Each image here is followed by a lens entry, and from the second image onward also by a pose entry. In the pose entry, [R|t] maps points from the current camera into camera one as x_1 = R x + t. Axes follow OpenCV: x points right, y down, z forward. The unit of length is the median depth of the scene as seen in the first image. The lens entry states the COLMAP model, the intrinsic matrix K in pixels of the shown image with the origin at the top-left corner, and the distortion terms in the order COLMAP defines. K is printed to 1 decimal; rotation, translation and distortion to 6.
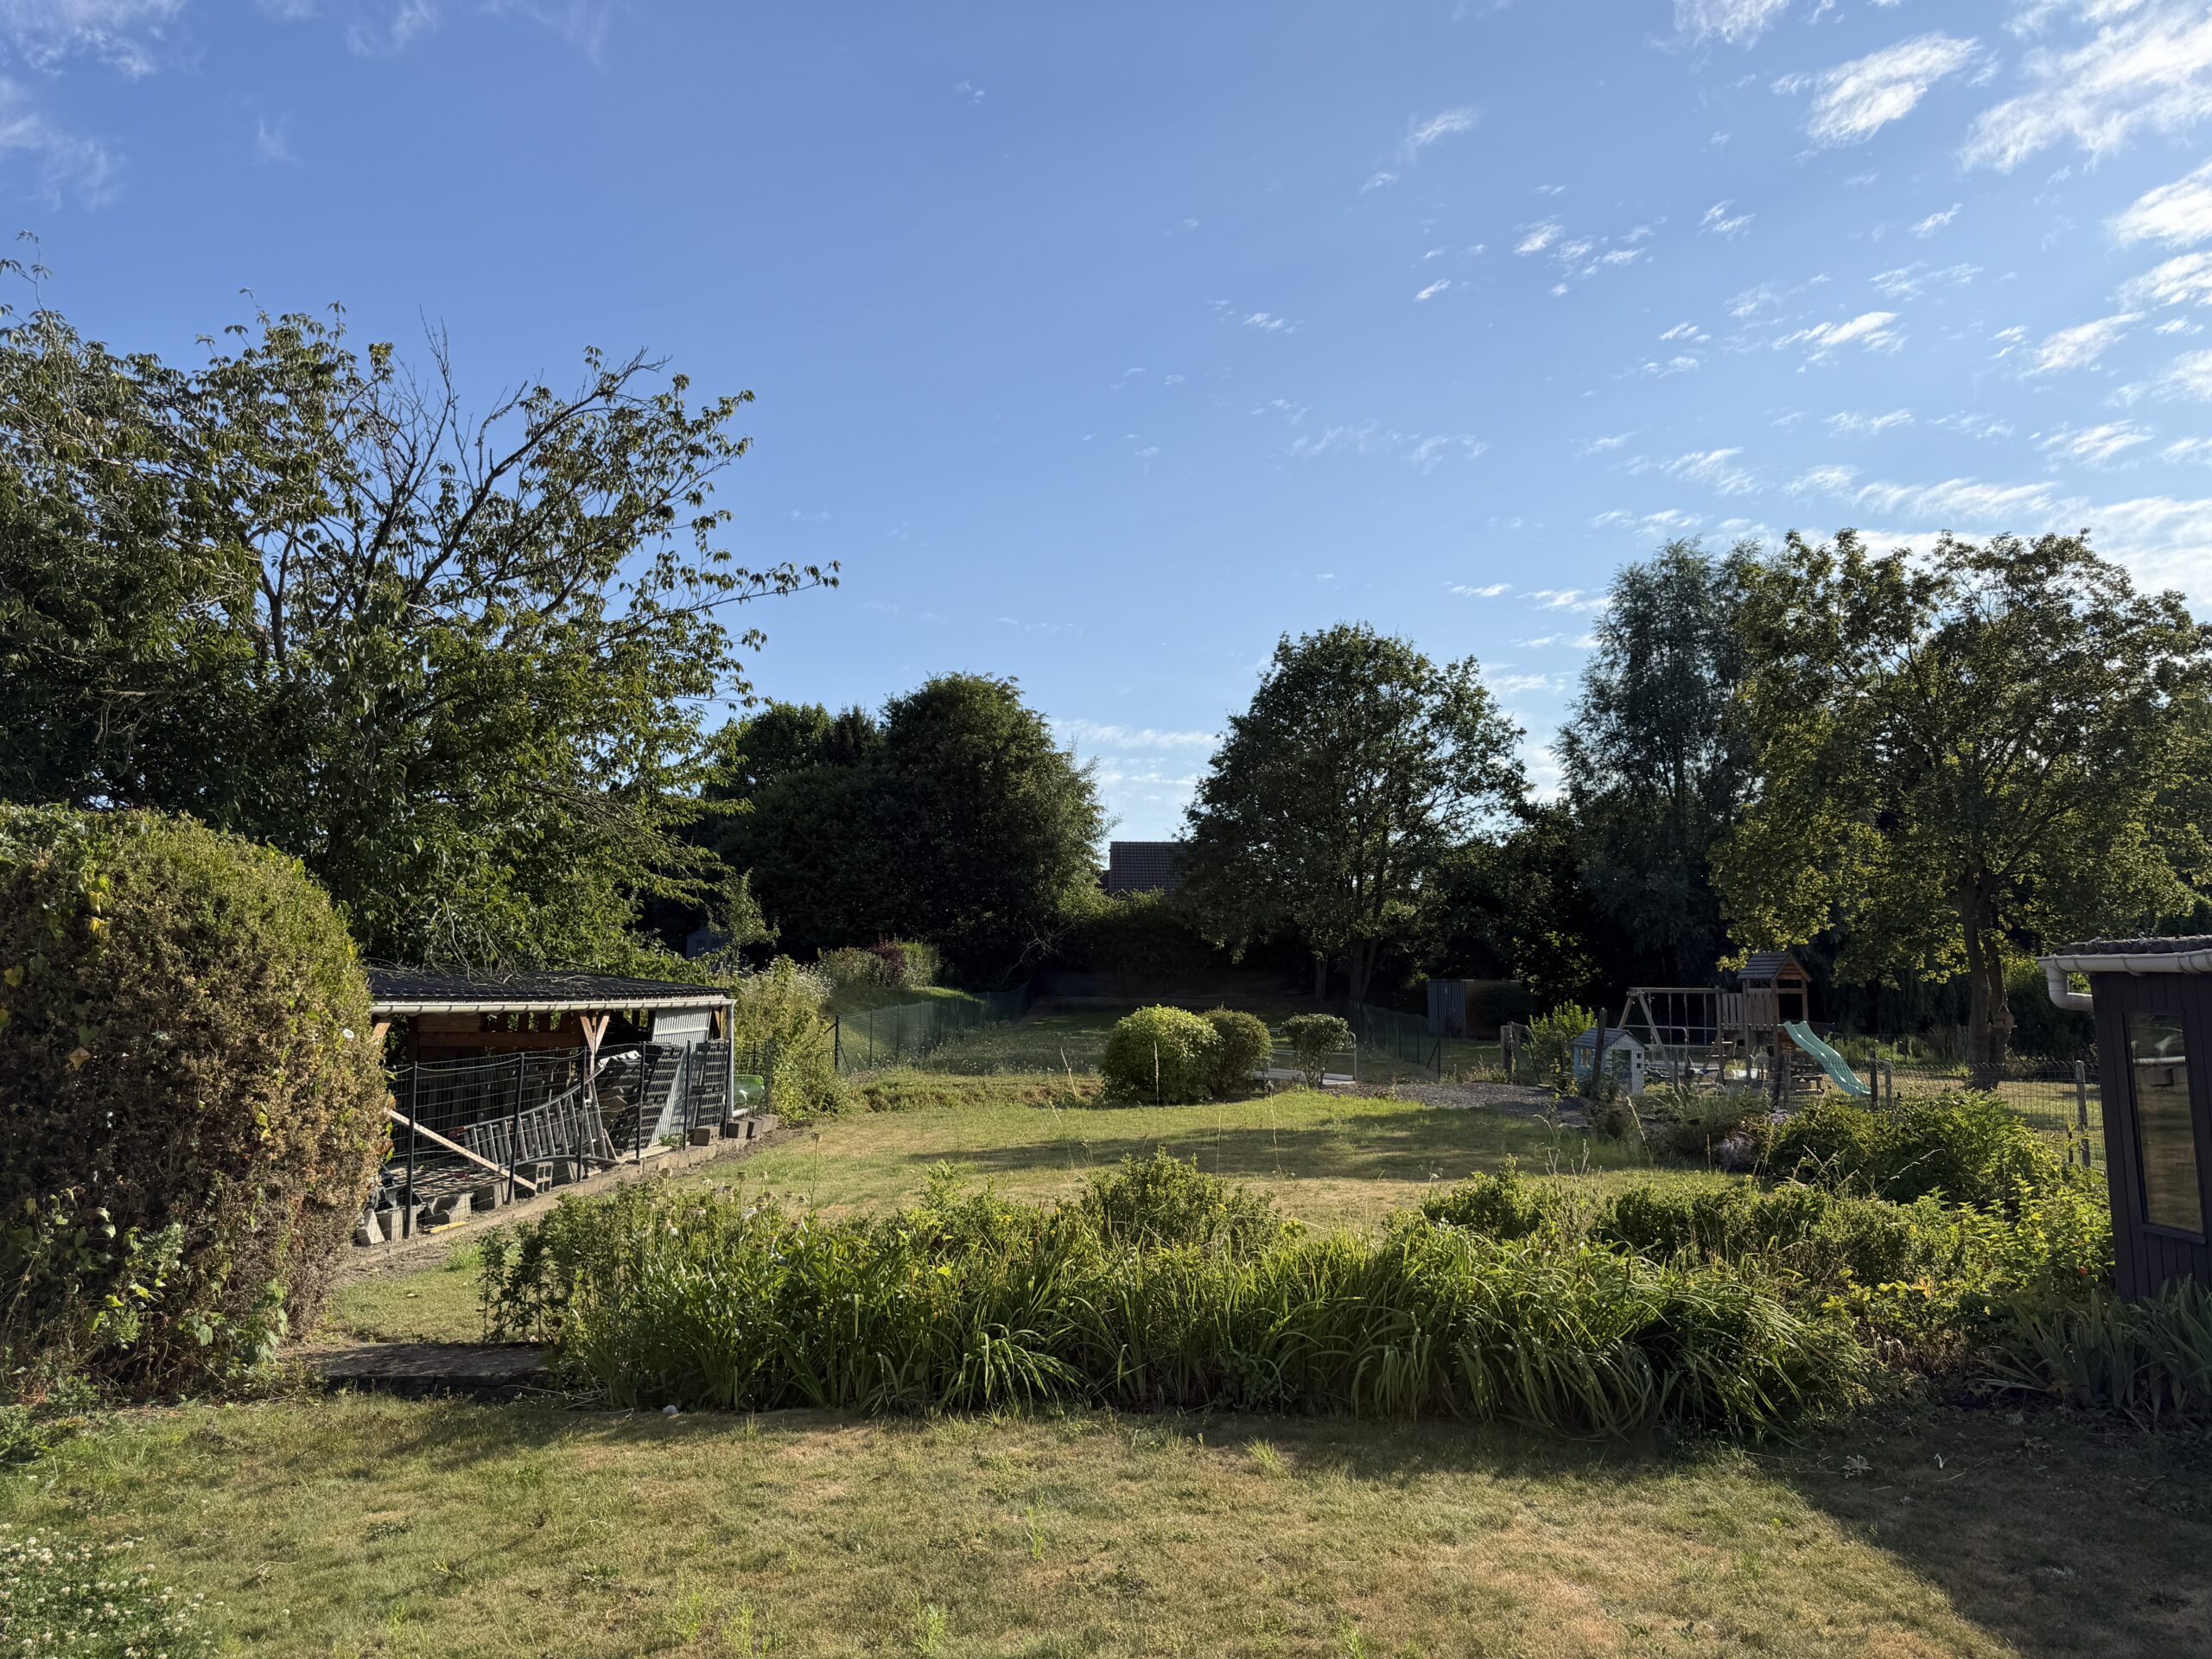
lens RADIAL K [[1608.5, 0, 1088.0], [0, 1608.5, 832.6], [0, 0, 1]] dist [0.105227, -0.095387]
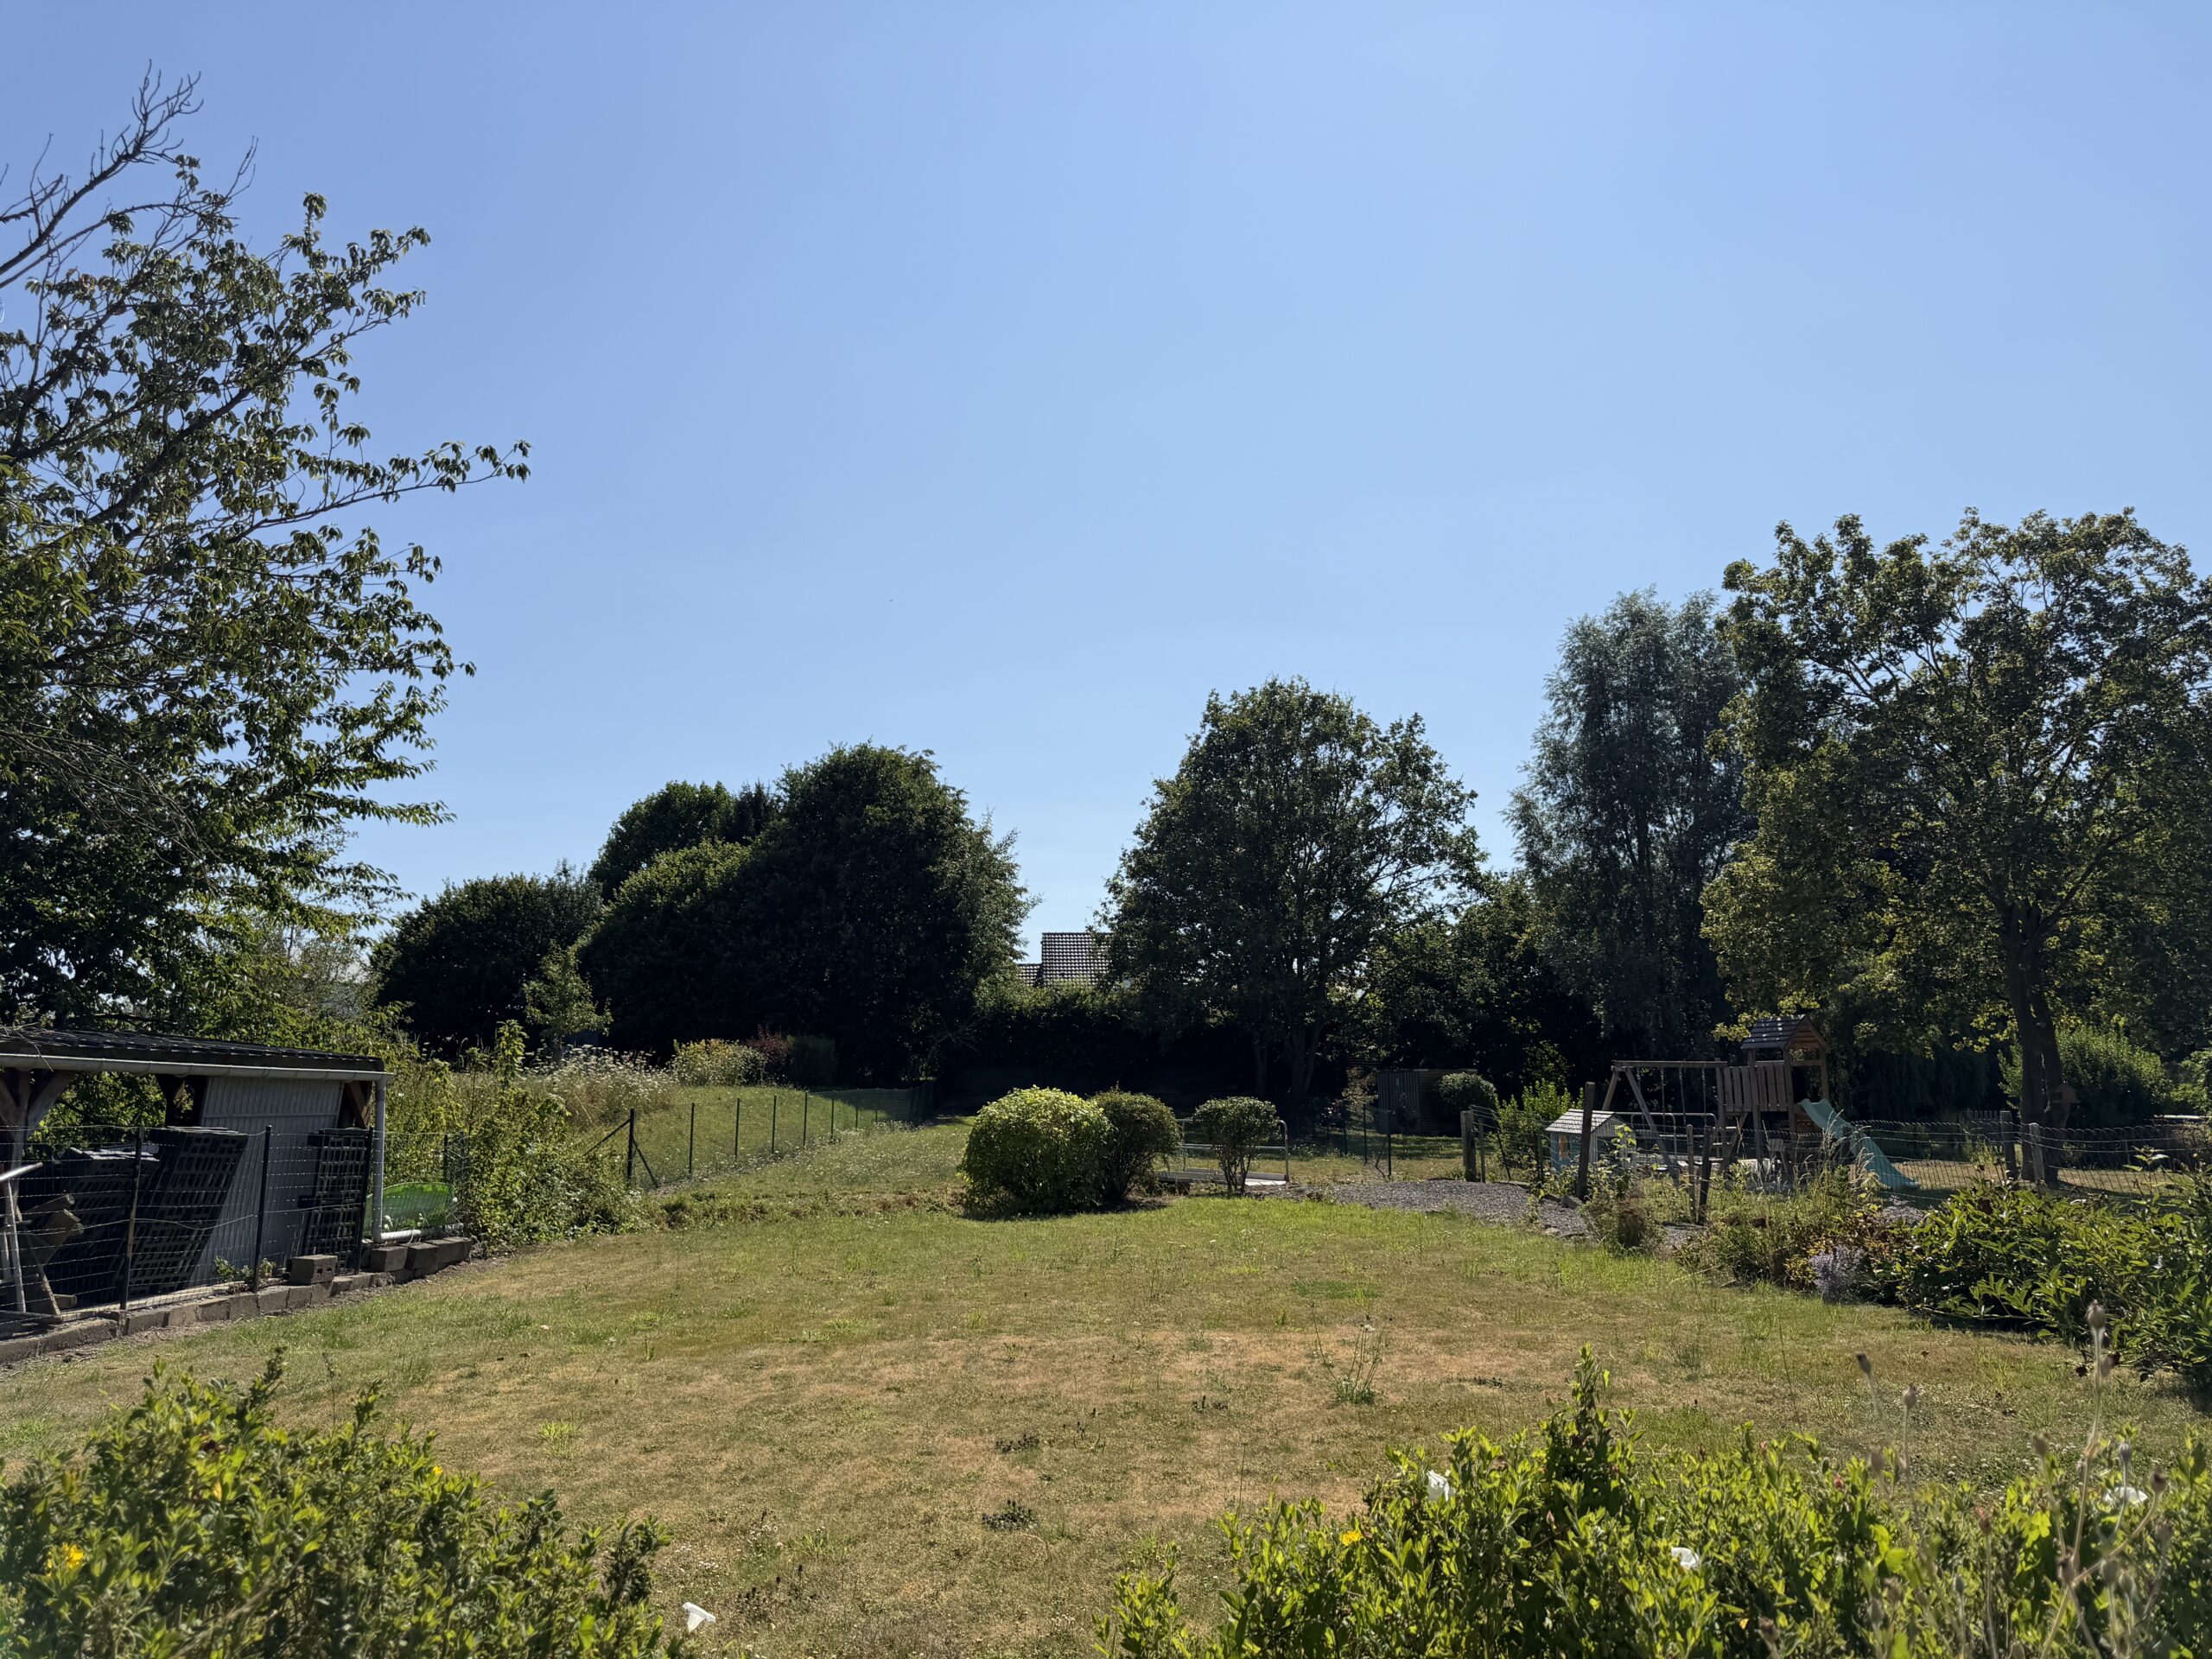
lens RADIAL K [[1608.5, 0, 1107.0], [0, 1608.5, 835.5], [0, 0, 1]] dist [0.105227, -0.095387]
pose [[0.999094, -0.006677, 0.042040, 0.040350], [0.009390, 0.997862, -0.064682, 0.031108], [-0.041518, 0.065018, 0.997020, 0.175370]]
